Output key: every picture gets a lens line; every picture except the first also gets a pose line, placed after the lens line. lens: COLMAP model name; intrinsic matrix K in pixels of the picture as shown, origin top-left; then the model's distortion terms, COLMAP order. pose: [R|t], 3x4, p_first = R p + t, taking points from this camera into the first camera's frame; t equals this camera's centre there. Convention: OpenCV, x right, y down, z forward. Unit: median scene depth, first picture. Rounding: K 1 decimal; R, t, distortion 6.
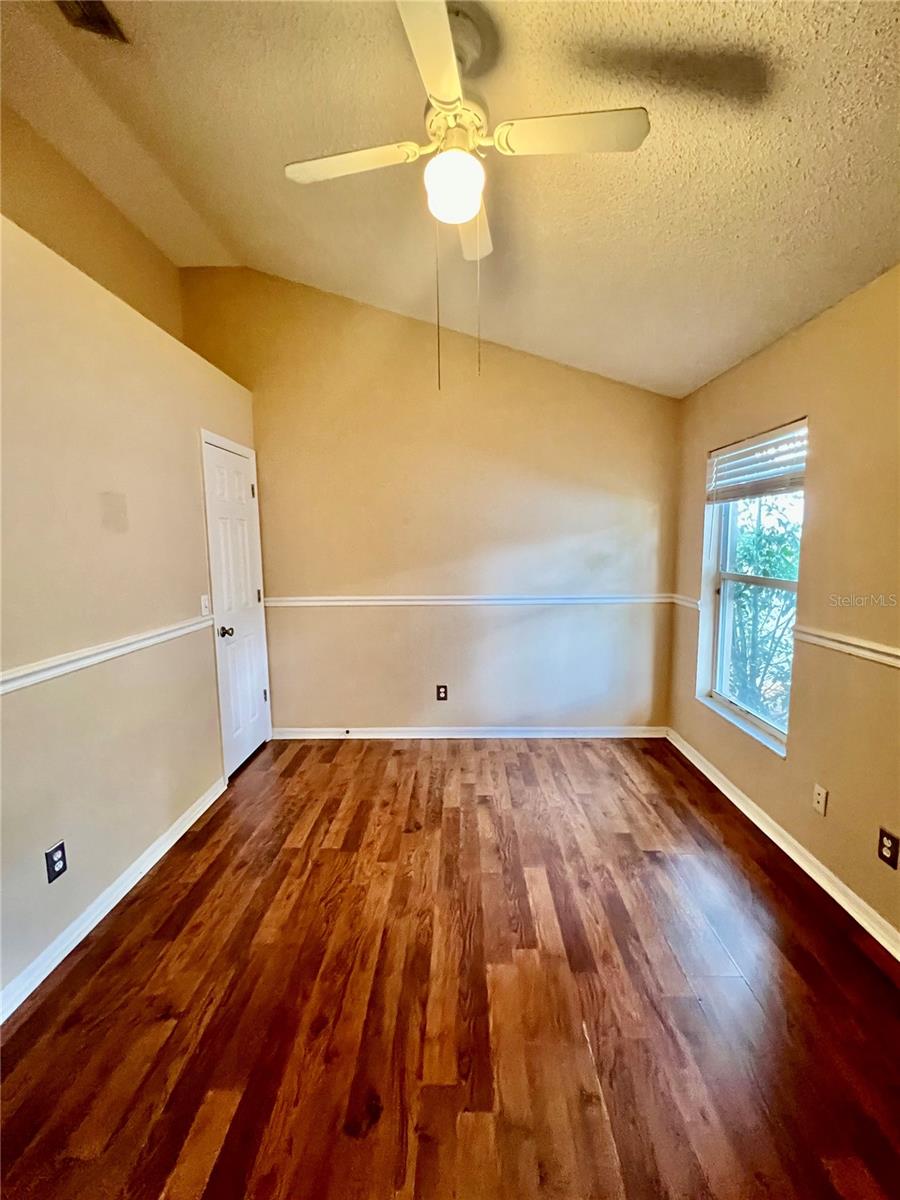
lens RADIAL K [[480.4, 0, 449.1], [0, 480.4, 597.4], [0, 0, 1]] dist [-0.001363, 0.000265]
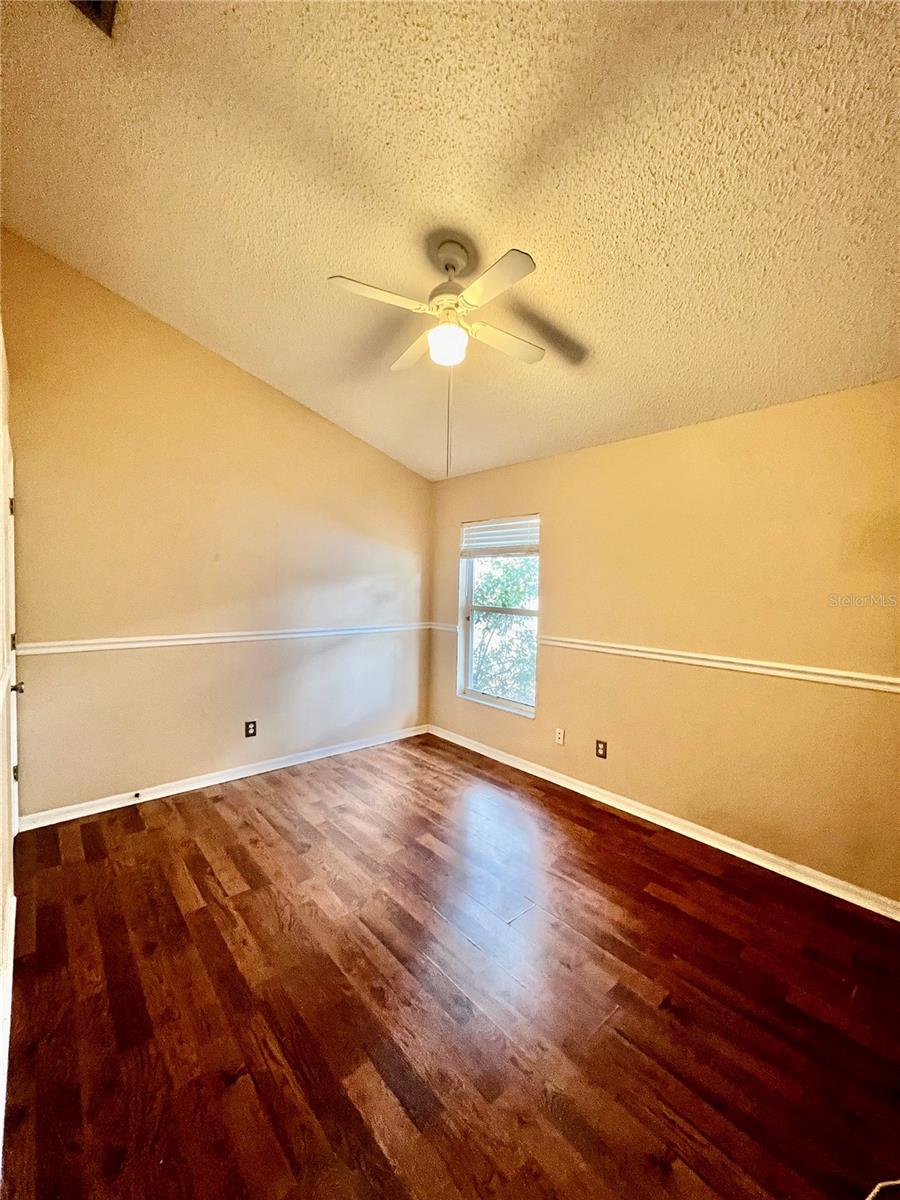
lens RADIAL K [[480.4, 0, 420.0], [0, 480.4, 599.6], [0, 0, 1]] dist [-0.001363, 0.000265]
pose [[0.763115, -0.001033, 0.646262, -0.462448], [0.049975, 0.997099, -0.057417, 0.006127], [-0.644327, 0.076113, 0.760953, -0.009929]]
